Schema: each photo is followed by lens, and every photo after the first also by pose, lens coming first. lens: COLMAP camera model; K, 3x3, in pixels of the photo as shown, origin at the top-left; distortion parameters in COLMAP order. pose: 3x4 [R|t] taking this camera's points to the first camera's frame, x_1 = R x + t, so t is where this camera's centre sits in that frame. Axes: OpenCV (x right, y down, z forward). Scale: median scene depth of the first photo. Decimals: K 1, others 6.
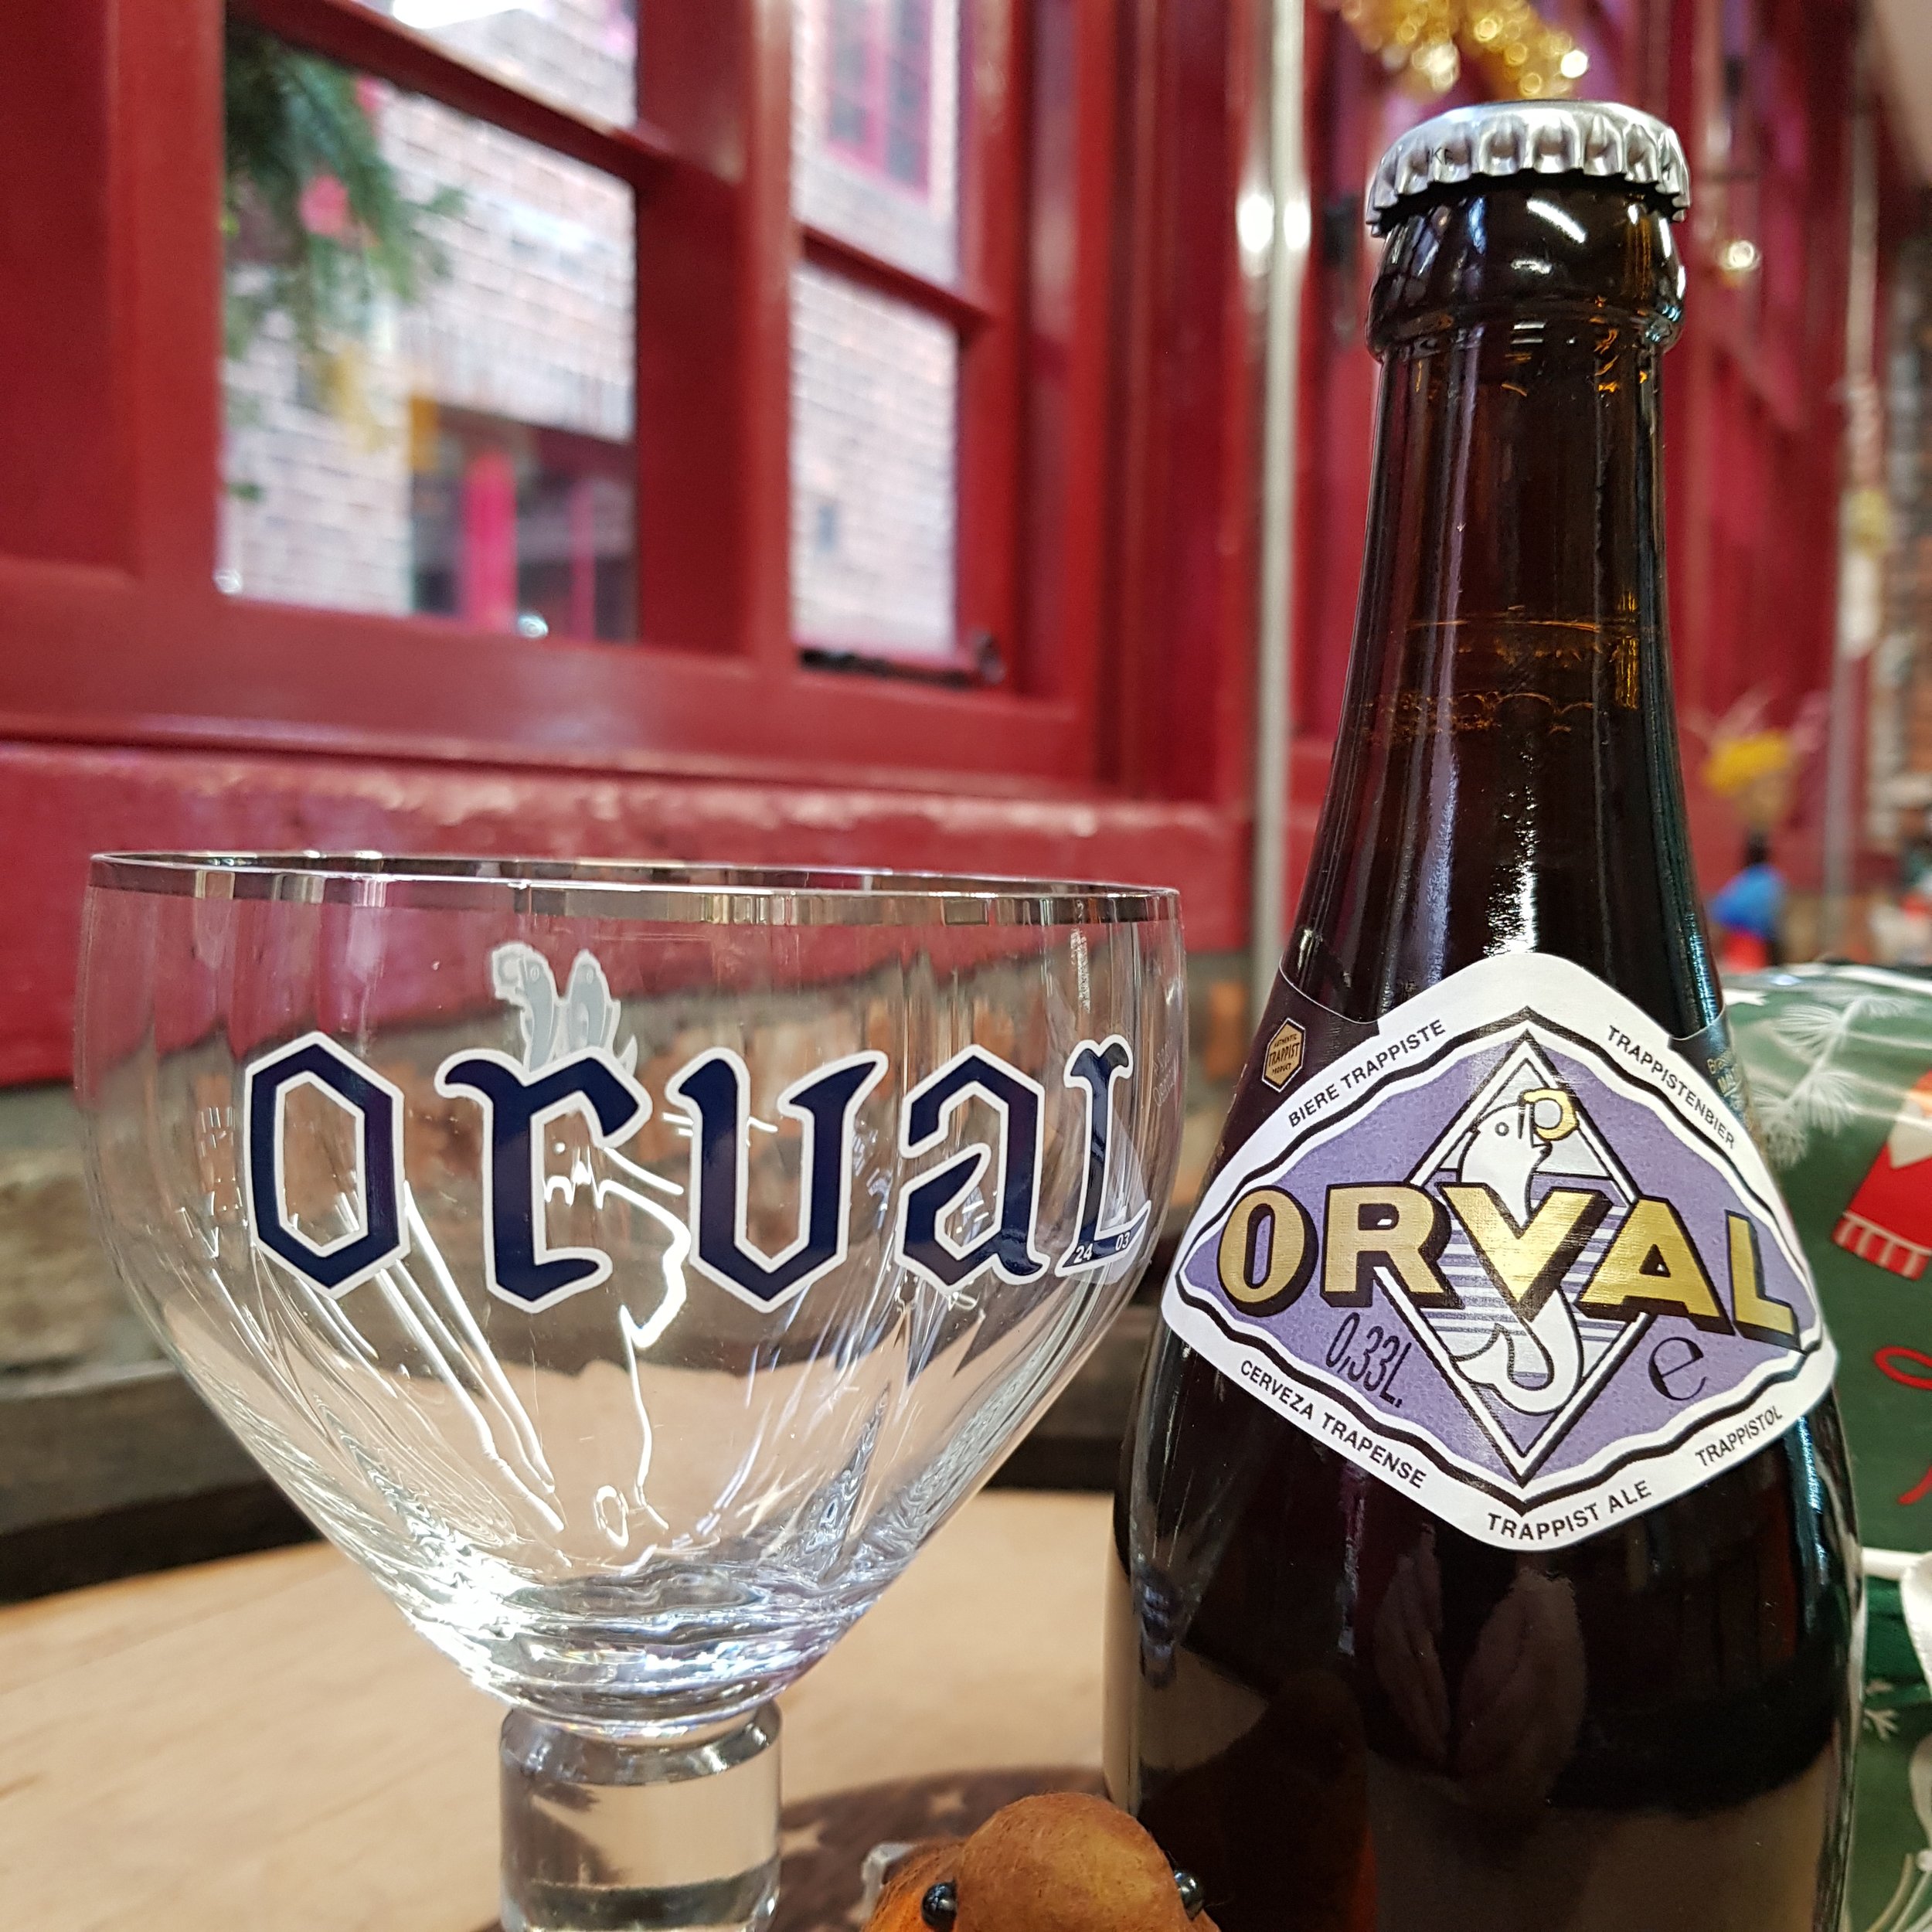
lens RADIAL K [[2225.5, 0, 934.1], [0, 2225.5, 973.1], [0, 0, 1]] dist [0.143478, -0.380335]
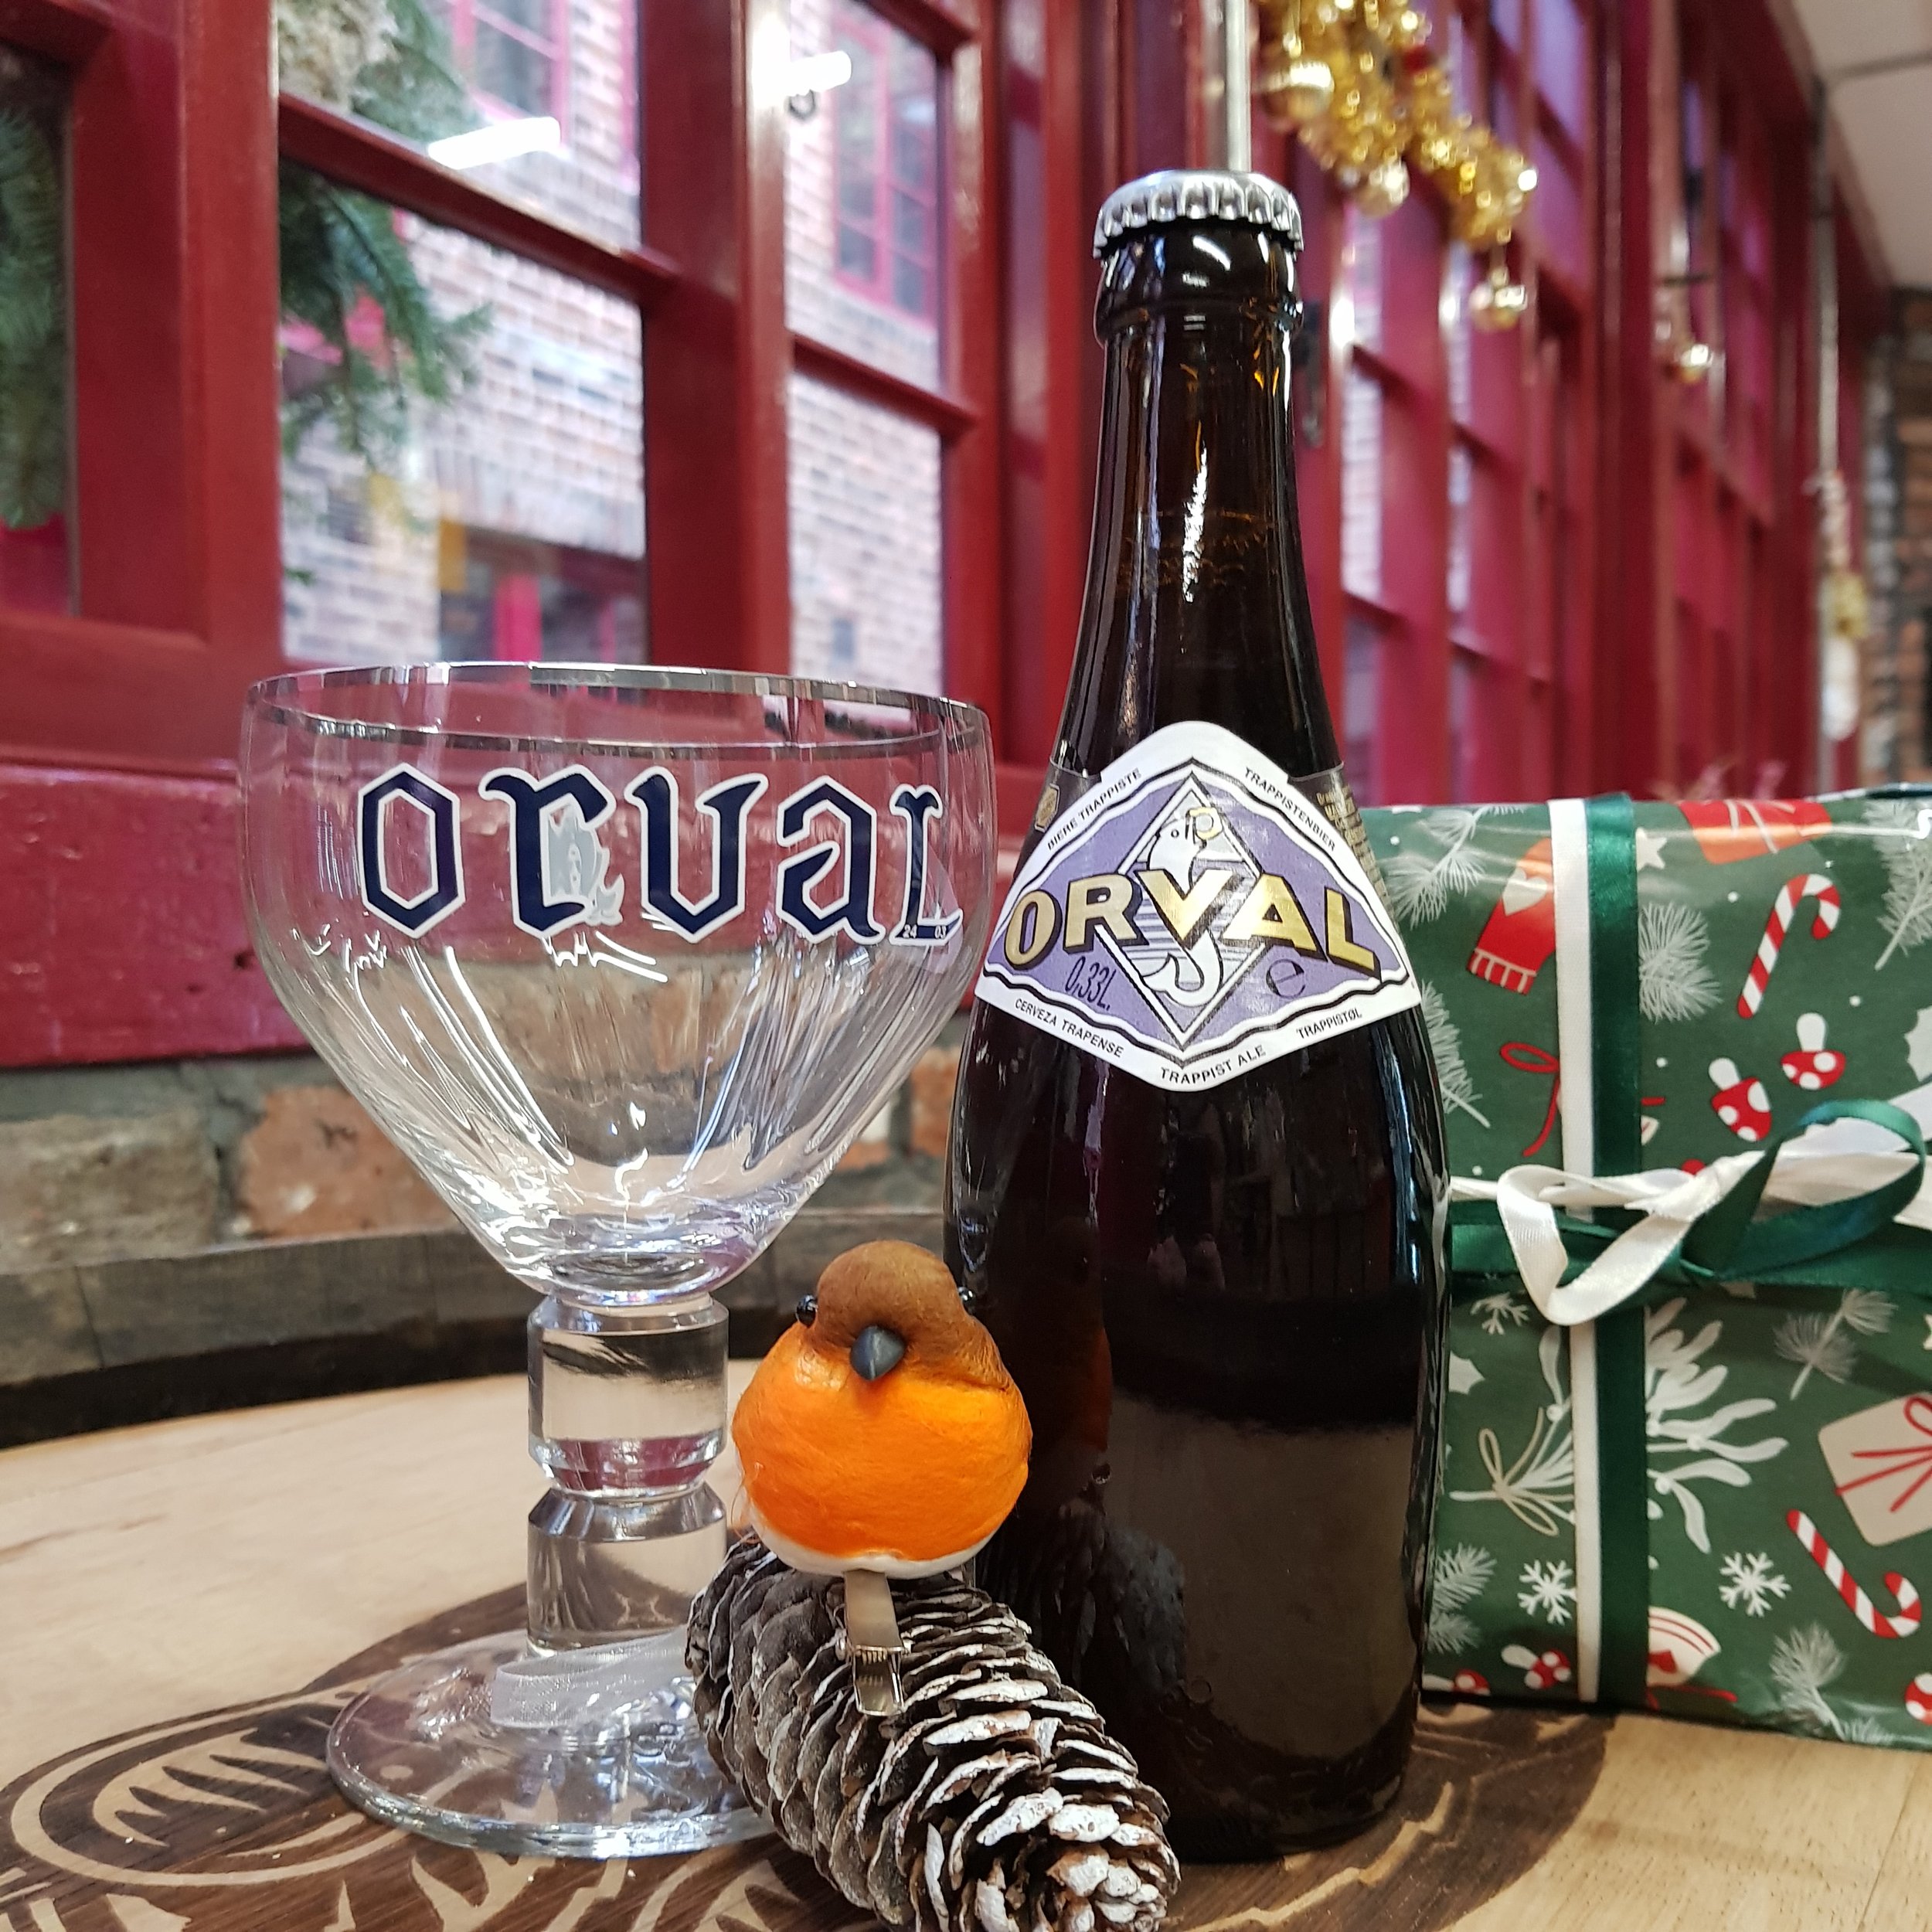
lens RADIAL K [[2224.2, 0, 949.3], [0, 2224.2, 980.0], [0, 0, 1]] dist [0.168032, -0.480434]
pose [[0.999764, -0.020776, -0.006348, 0.103606], [0.020433, 0.998540, -0.049994, 0.236728], [0.007377, 0.049853, 0.998729, -0.507849]]
